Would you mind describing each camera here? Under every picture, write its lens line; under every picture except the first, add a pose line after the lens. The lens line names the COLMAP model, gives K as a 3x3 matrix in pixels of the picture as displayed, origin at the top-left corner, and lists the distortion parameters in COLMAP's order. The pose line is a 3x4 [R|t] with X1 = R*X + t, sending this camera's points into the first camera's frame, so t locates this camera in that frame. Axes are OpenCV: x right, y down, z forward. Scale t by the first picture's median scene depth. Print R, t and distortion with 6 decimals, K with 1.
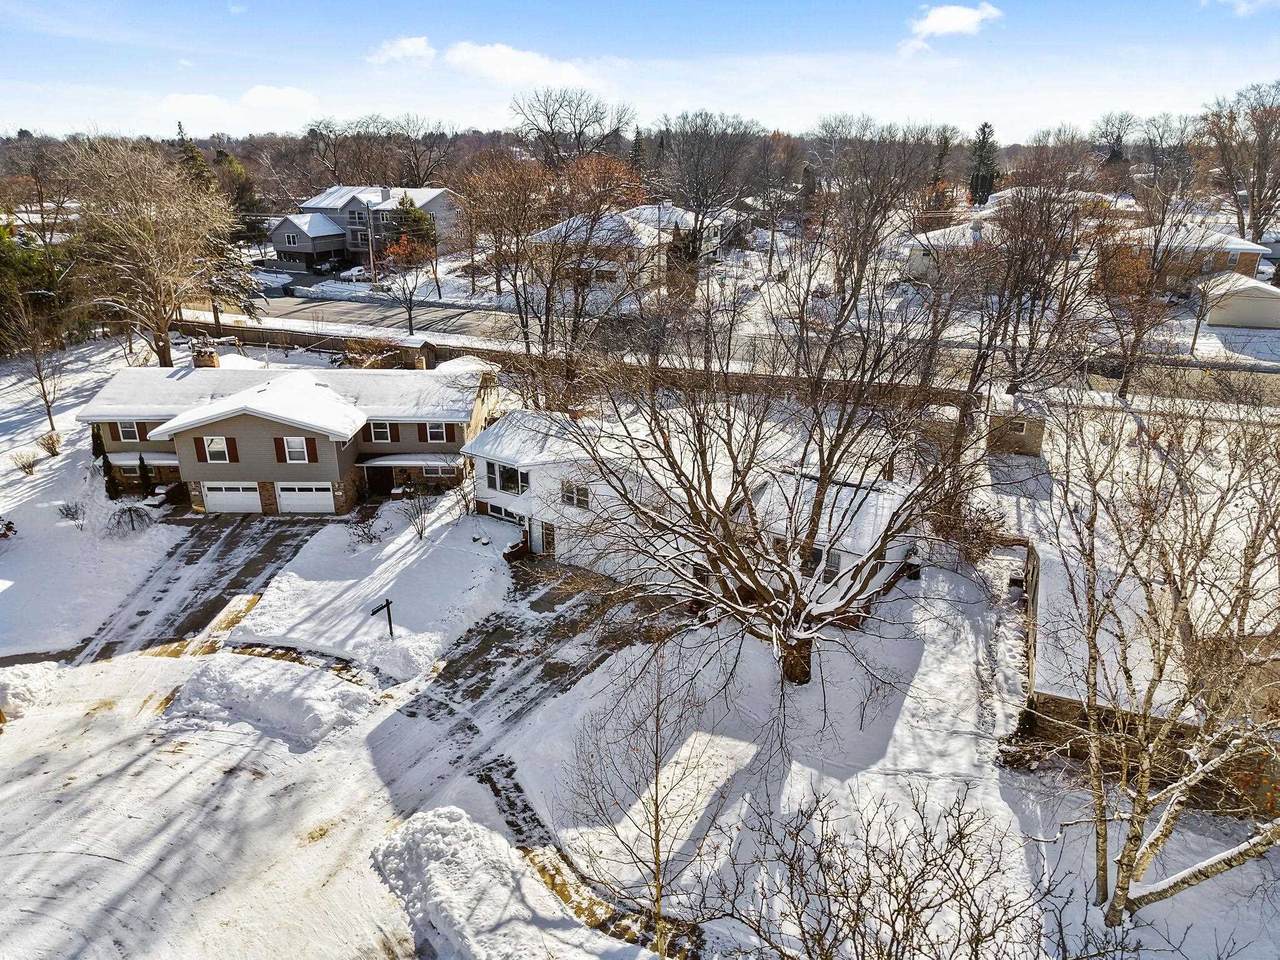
lens RADIAL K [[887.7, 0, 632.3], [0, 887.7, 483.4], [0, 0, 1]] dist [0.022404, -0.011126]
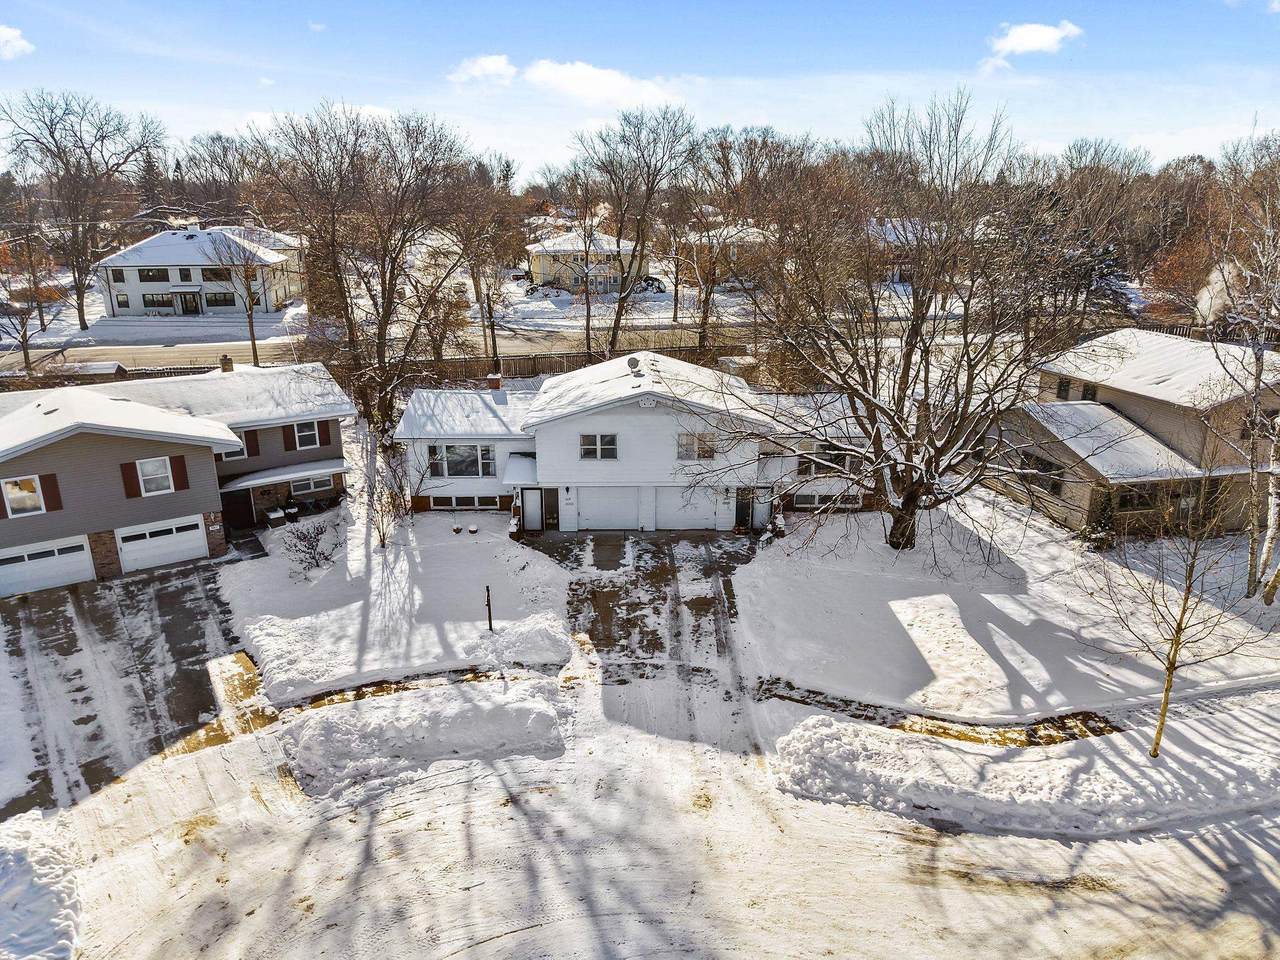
lens RADIAL K [[887.7, 0, 631.9], [0, 887.7, 476.1], [0, 0, 1]] dist [0.022404, -0.011126]
pose [[0.808313, -0.169068, 0.563955, -0.608906], [0.208367, 0.978035, -0.005446, 0.061129], [-0.550648, 0.121912, 0.825787, 0.224541]]
